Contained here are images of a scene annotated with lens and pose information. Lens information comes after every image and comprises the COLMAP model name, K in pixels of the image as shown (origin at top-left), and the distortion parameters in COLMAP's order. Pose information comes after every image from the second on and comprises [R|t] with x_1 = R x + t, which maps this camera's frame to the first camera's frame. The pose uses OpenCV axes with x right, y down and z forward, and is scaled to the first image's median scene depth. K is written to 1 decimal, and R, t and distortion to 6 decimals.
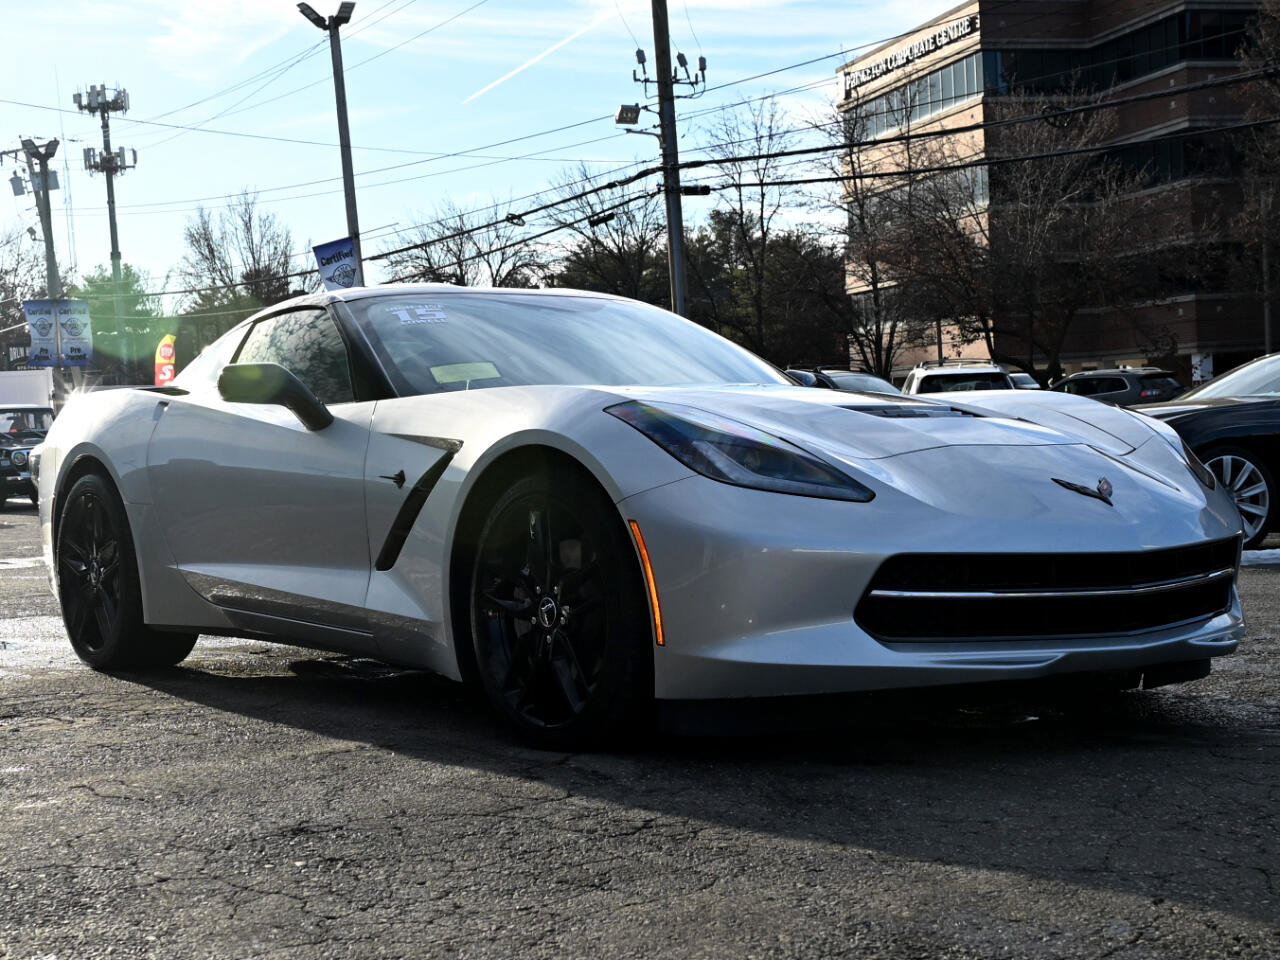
lens RADIAL K [[1960.7, 0, 614.8], [0, 1960.7, 480.0], [0, 0, 1]] dist [-0.025856, 0.084391]
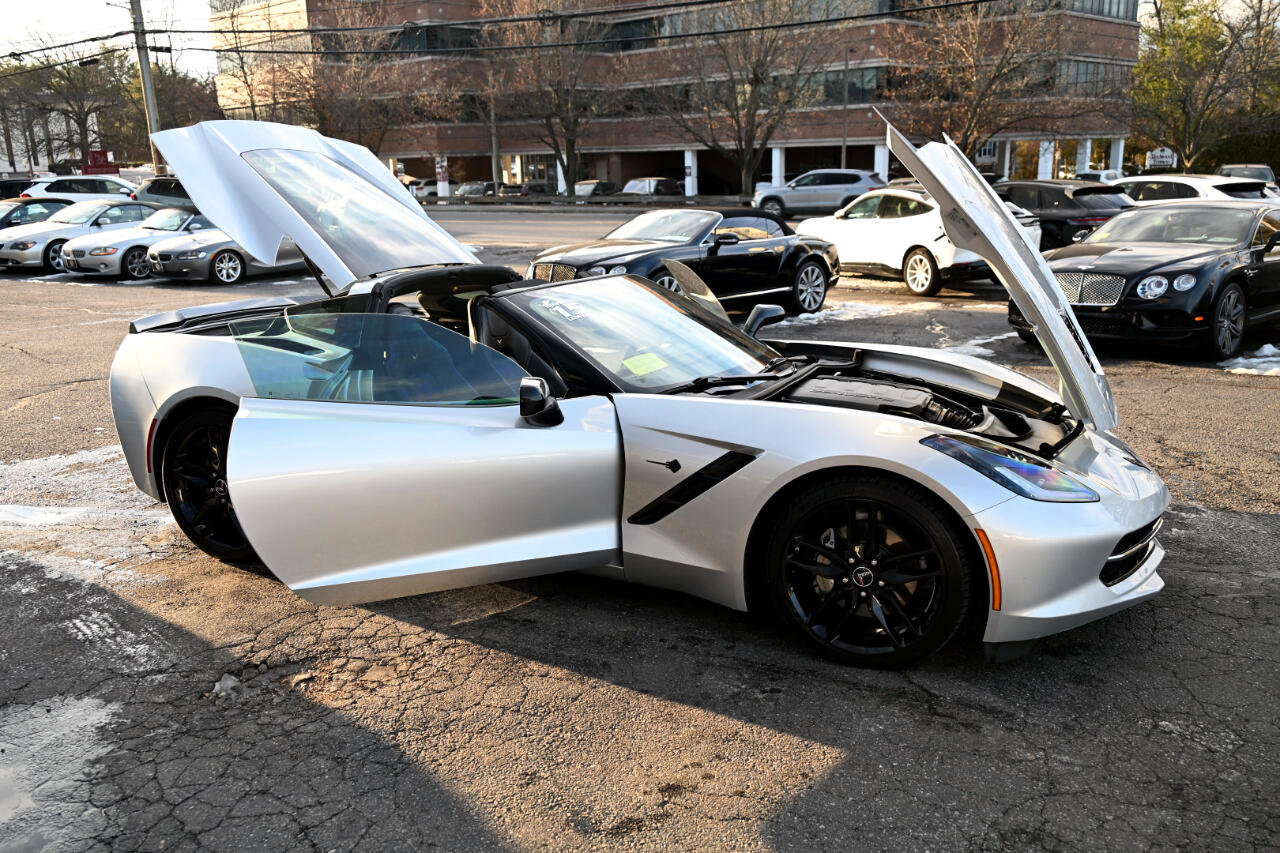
lens RADIAL K [[1051.0, 0, 633.7], [0, 1051.0, 407.7], [0, 0, 1]] dist [0.003417, -0.005078]
pose [[0.864283, -0.087319, 0.495369, -0.429219], [-0.007024, 0.982626, 0.185462, -0.153390], [-0.502957, -0.163771, 0.848654, 0.345283]]
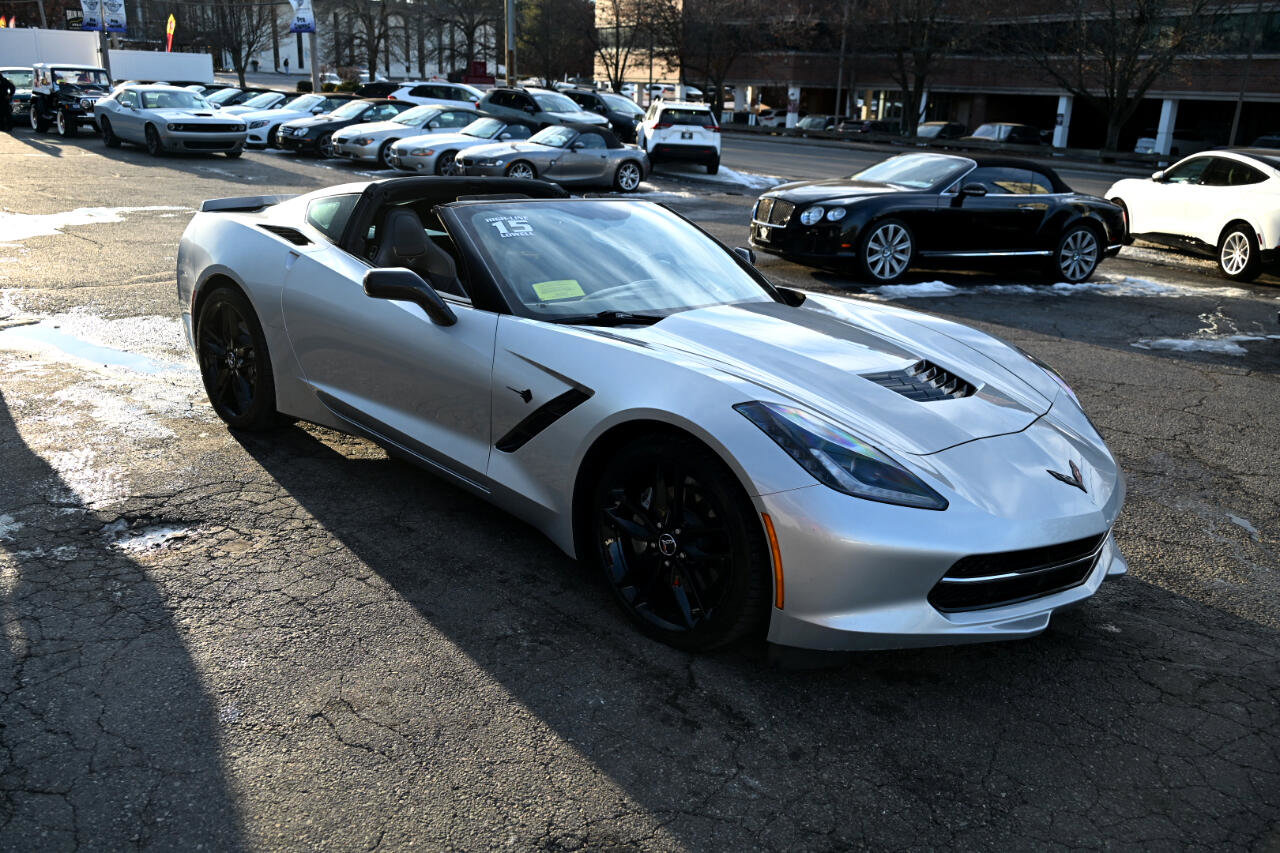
lens RADIAL K [[1064.5, 0, 638.1], [0, 1064.5, 404.0], [0, 0, 1]] dist [0.006227, -0.010359]
pose [[0.980432, 0.033428, 0.194001, -0.151757], [-0.082587, 0.964405, 0.251200, -0.156844], [-0.178699, -0.262307, 0.948294, 0.268883]]
